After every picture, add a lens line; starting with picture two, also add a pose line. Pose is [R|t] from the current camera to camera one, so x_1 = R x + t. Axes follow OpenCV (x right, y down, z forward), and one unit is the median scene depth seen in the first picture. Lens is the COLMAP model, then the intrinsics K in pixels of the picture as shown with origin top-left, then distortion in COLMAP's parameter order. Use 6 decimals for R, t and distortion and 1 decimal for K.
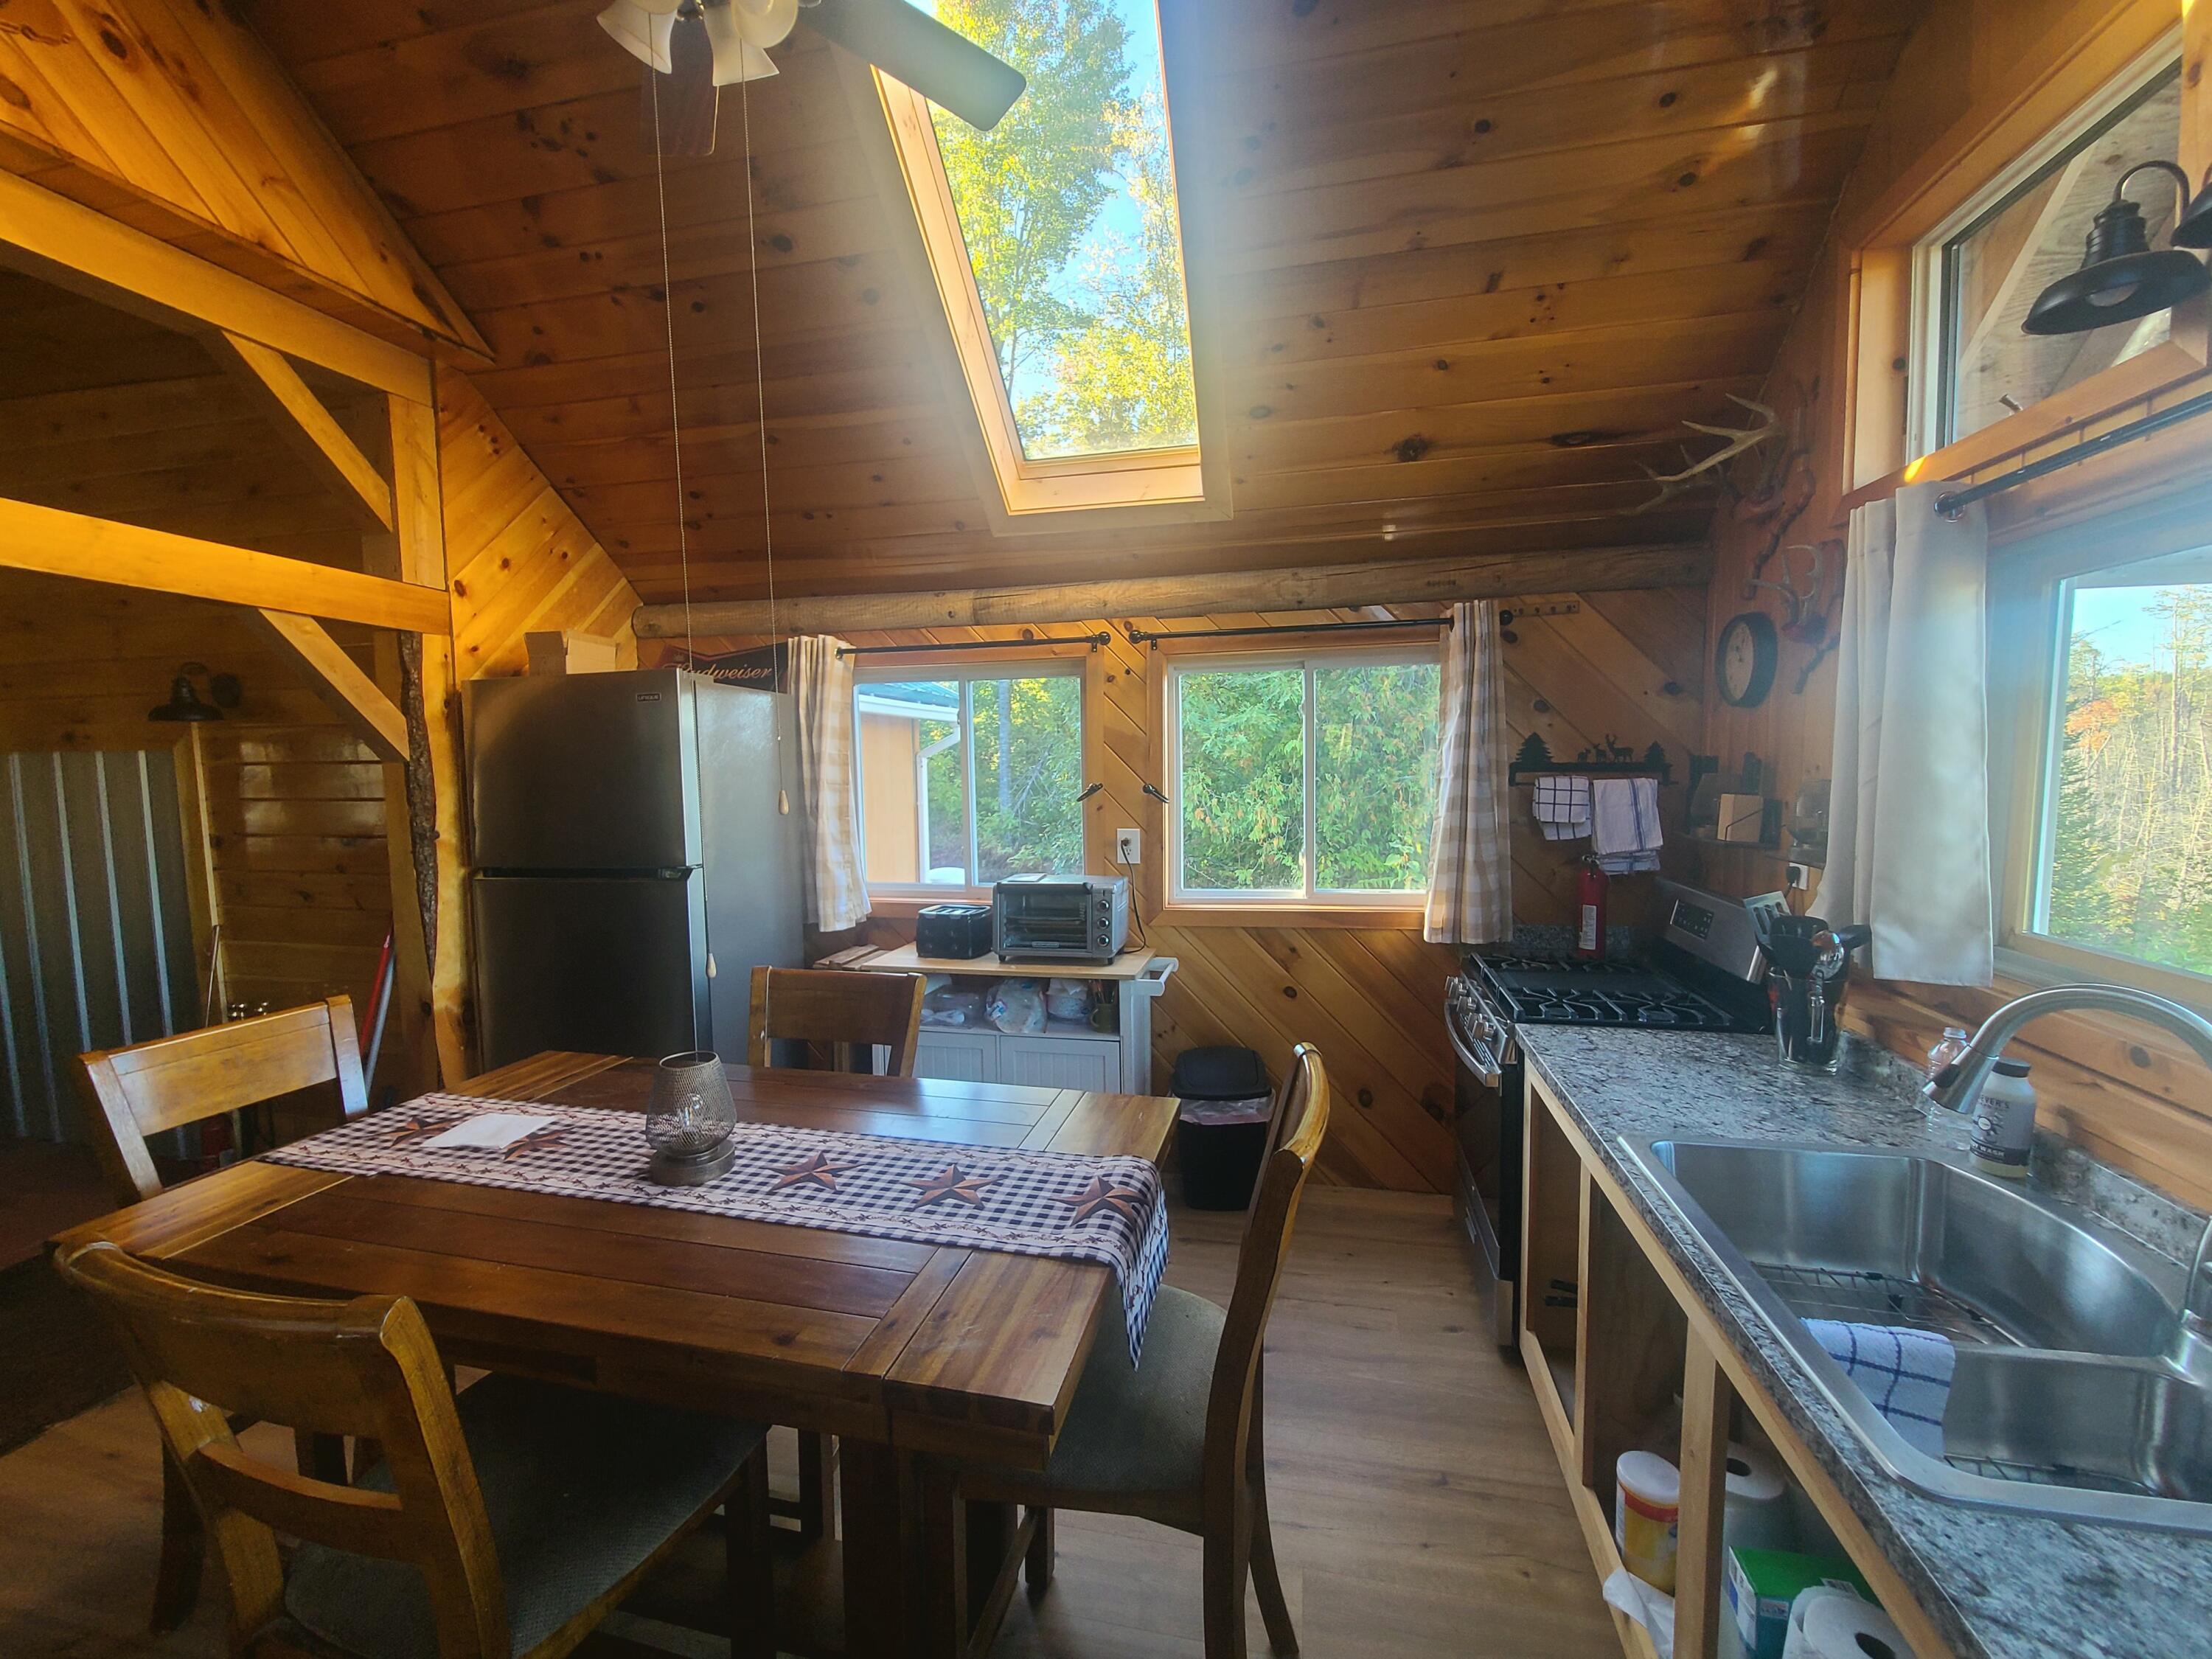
lens RADIAL K [[903.1, 0, 1105.6], [0, 903.1, 826.0], [0, 0, 1]] dist [-0.000689, -0.001795]
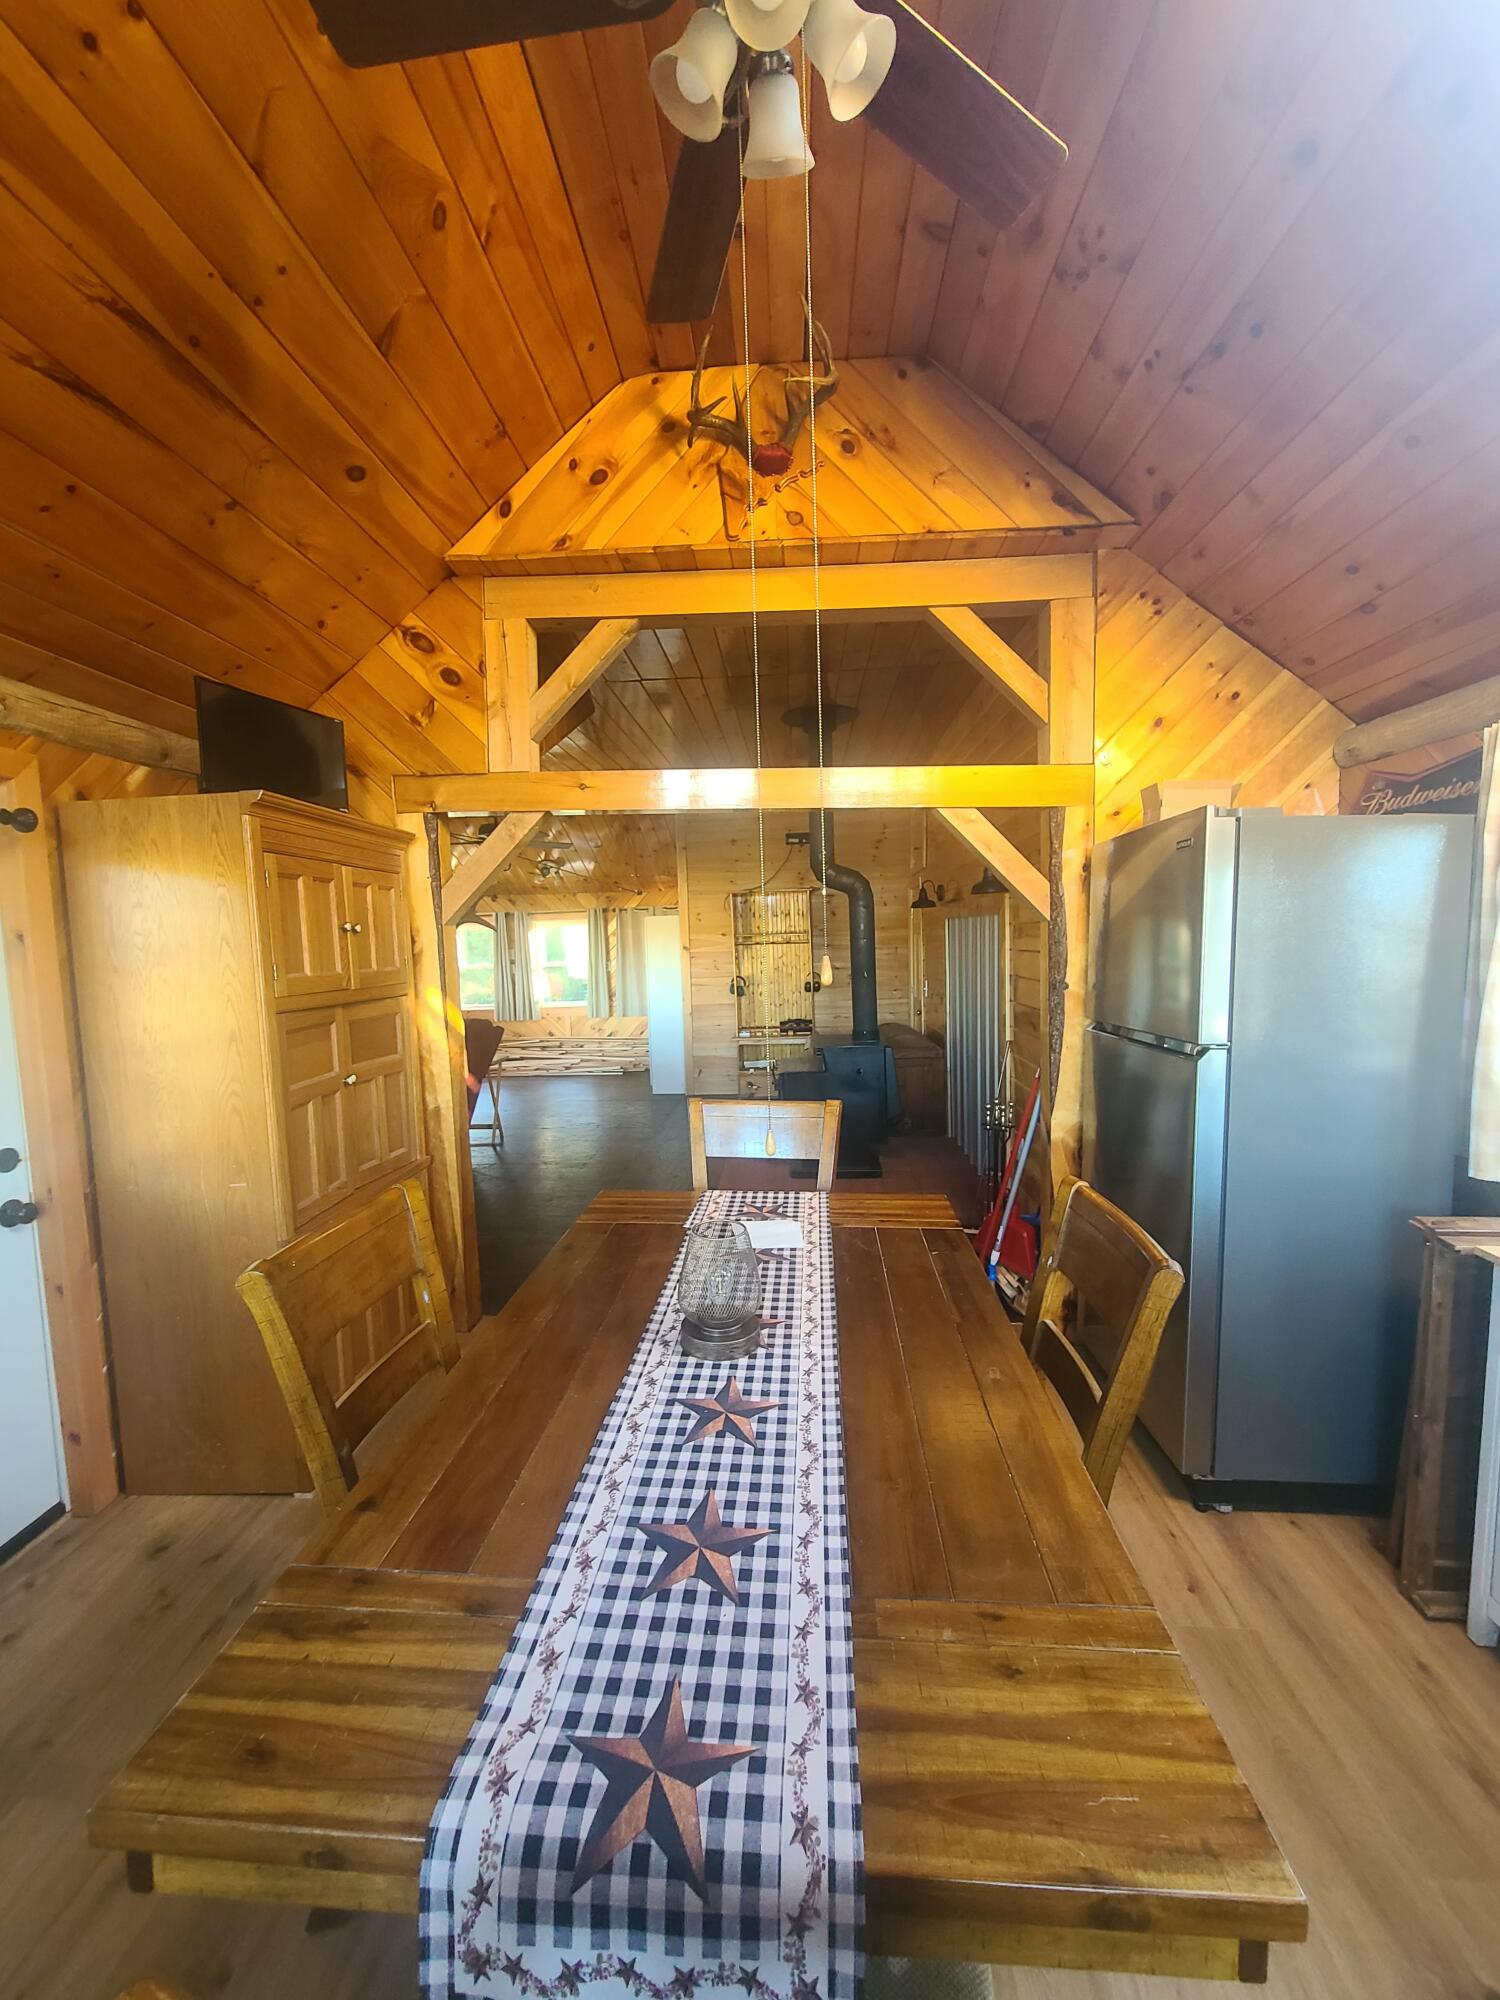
lens RADIAL K [[816.5, 0, 750.8], [0, 816.5, 994.9], [0, 0, 1]] dist [-0.000689, -0.001795]
pose [[0.155370, 0.078736, -0.984714, 0.258893], [-0.056436, 0.995898, 0.070726, -0.037707], [0.986243, 0.044585, 0.159176, 0.584793]]
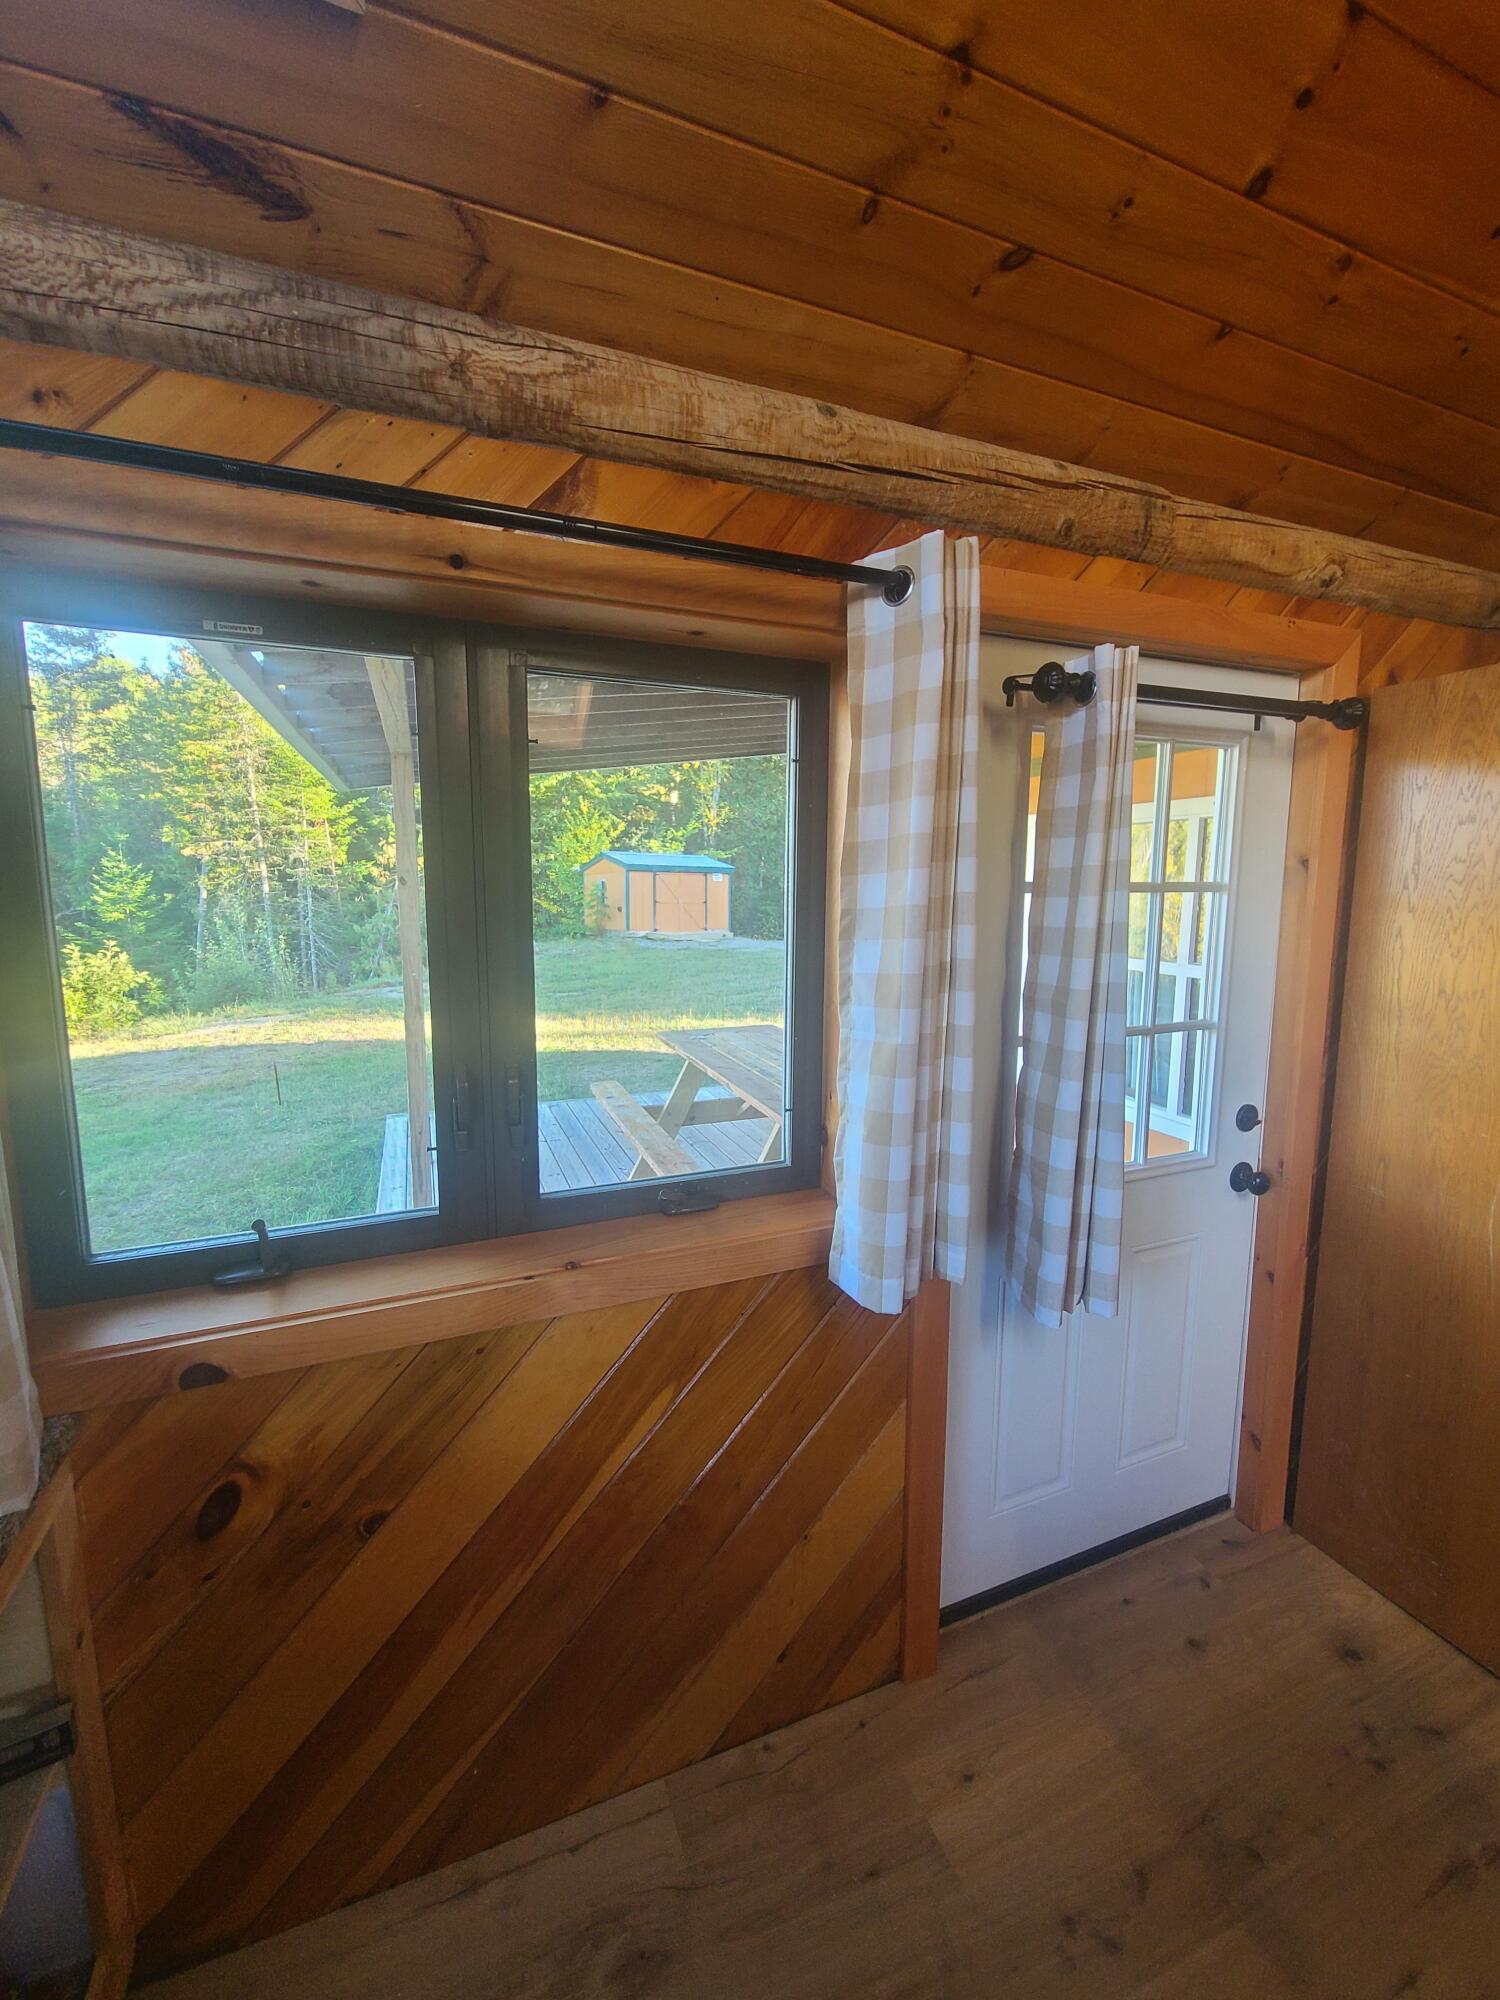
lens RADIAL K [[816.5, 0, 752.7], [0, 816.5, 998.4], [0, 0, 1]] dist [-0.000689, -0.001795]
pose [[-0.824333, 0.092972, -0.558418, 0.097894], [-0.041250, 0.973935, 0.223044, -0.017459], [0.564600, 0.206897, -0.799012, 0.281254]]
